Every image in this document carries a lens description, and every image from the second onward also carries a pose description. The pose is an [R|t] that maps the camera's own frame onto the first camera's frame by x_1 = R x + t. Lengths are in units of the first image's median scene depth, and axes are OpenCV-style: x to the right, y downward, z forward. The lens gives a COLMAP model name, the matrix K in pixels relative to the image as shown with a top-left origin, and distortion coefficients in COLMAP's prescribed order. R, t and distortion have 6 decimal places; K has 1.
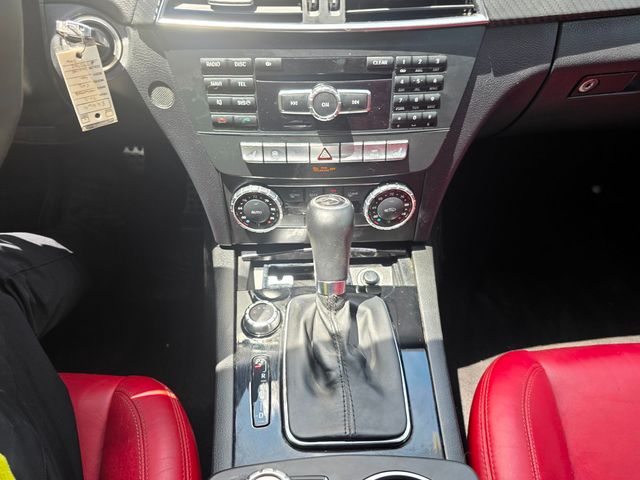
lens RADIAL K [[428.8, 0, 322.3], [0, 428.8, 242.4], [0, 0, 1]] dist [0.049738, -0.045772]
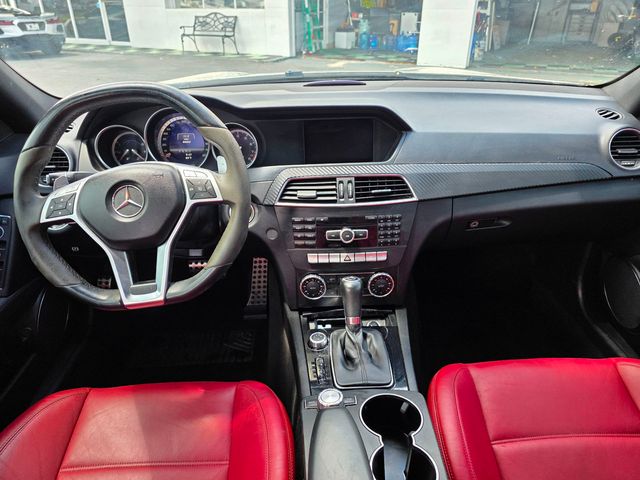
lens RADIAL K [[428.8, 0, 330.1], [0, 428.8, 236.2], [0, 0, 1]] dist [0.049738, -0.045772]
pose [[0.999775, -0.020850, 0.003881, -0.086362], [0.021113, 0.961232, -0.274930, 0.268077], [0.002002, 0.274950, 0.961456, -1.056149]]
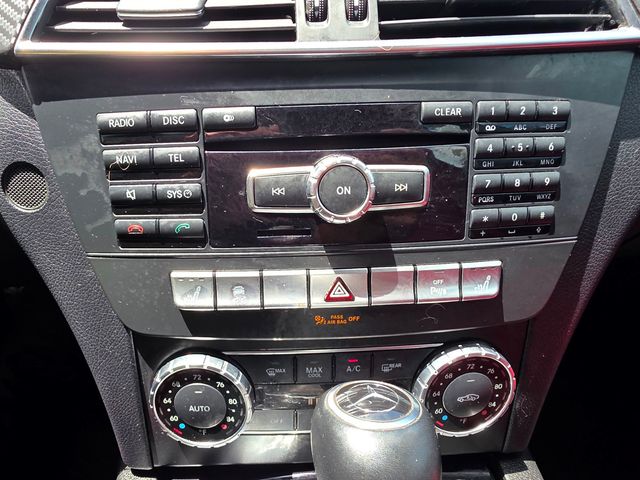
lens RADIAL K [[428.8, 0, 275.1], [0, 428.8, 249.6], [0, 0, 1]] dist [0.049738, -0.045772]
pose [[0.999704, -0.021110, -0.012091, -0.062475], [0.016535, 0.954175, -0.298791, -0.105253], [0.017844, 0.298503, 0.954242, 0.522900]]
